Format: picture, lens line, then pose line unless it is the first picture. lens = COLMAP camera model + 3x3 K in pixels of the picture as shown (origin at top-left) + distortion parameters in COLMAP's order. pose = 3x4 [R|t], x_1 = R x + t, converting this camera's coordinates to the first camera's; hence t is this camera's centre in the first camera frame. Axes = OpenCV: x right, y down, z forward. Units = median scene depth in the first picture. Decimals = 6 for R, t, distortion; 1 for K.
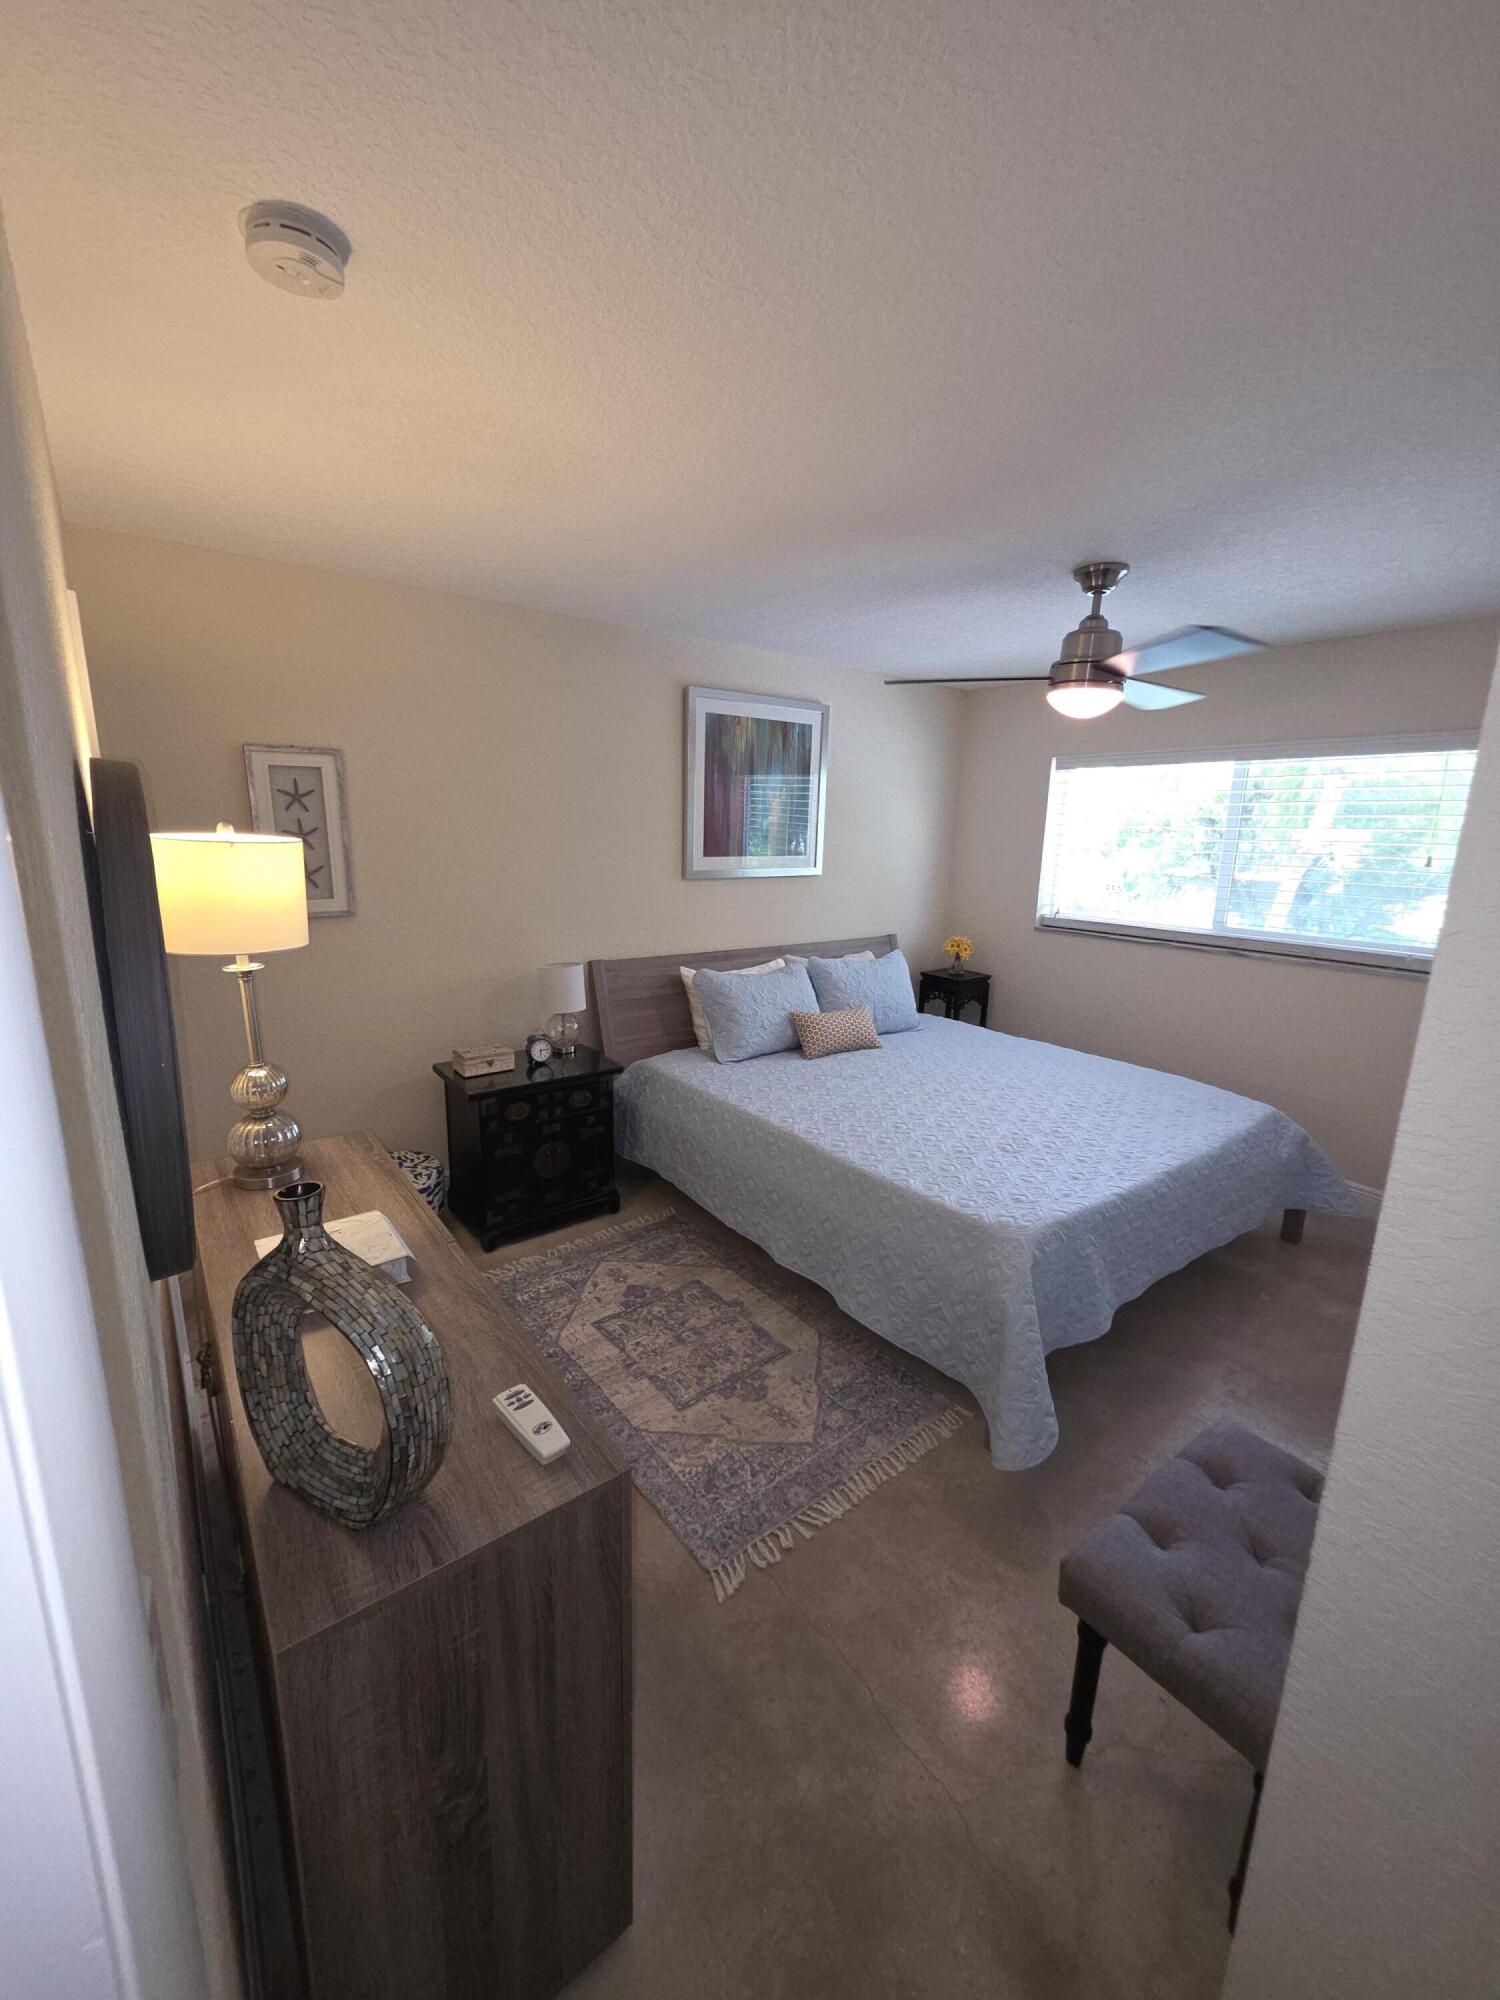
lens RADIAL K [[806.5, 0, 750.0], [0, 806.5, 1000.0], [0, 0, 1]] dist [-0.002422, -0.000380]
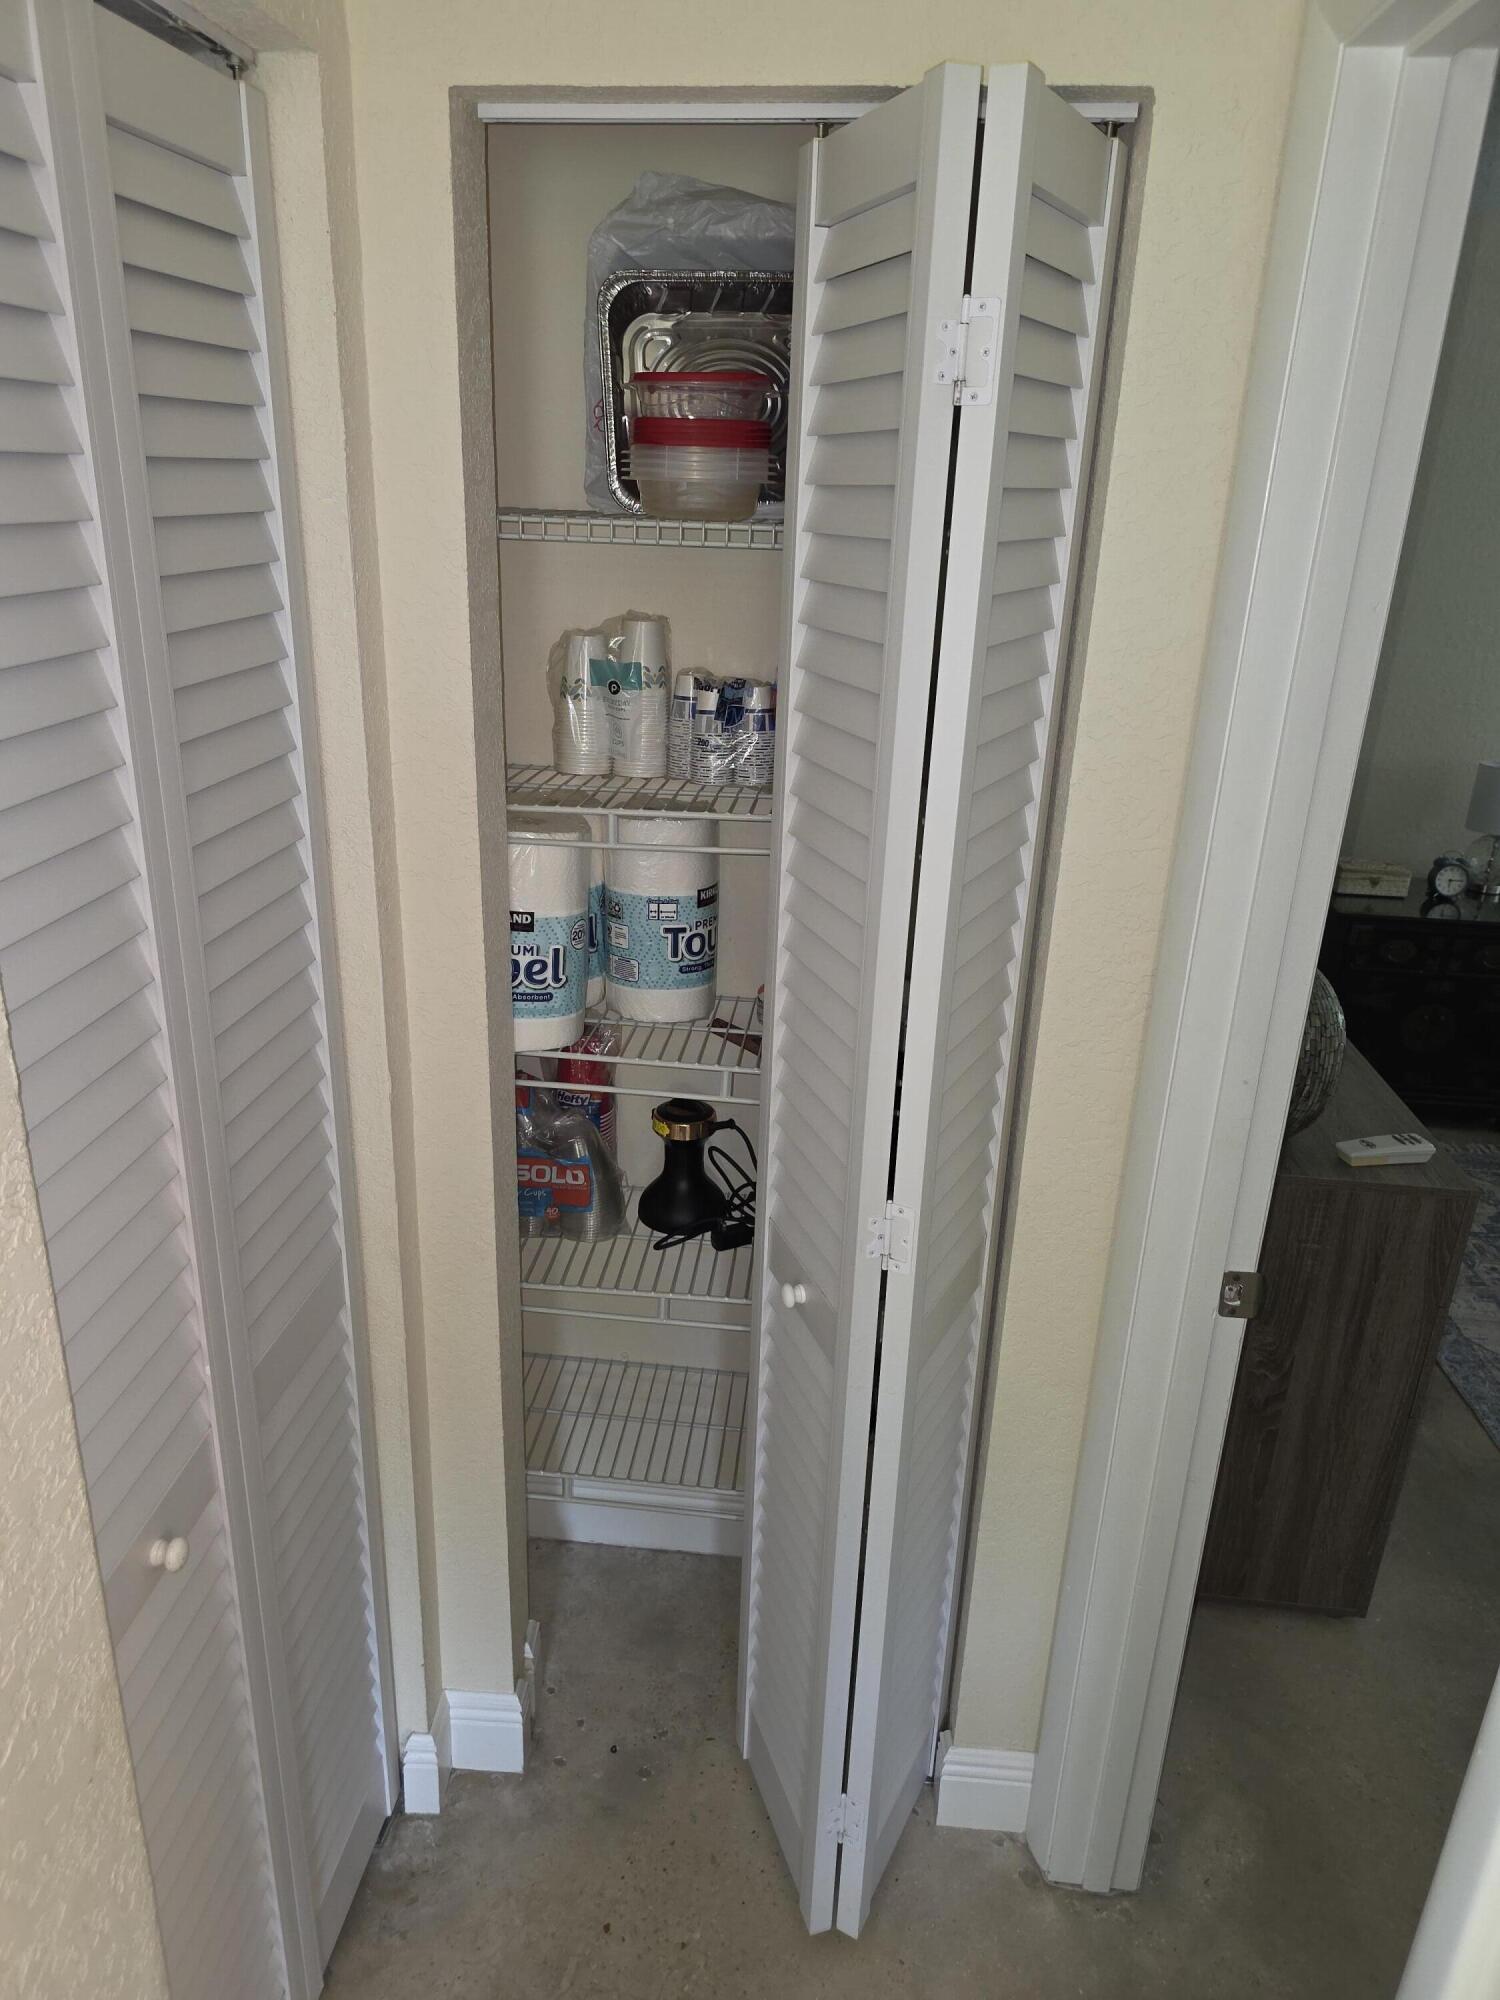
lens RADIAL K [[1344.9, 0, 749.6], [0, 1344.9, 1013.4], [0, 0, 1]] dist [0.060645, -0.041955]
pose [[0.738643, 0.249998, -0.626025, 0.072475], [-0.163571, 0.967403, 0.193329, 0.046771], [0.653950, -0.040402, 0.755458, -0.346128]]
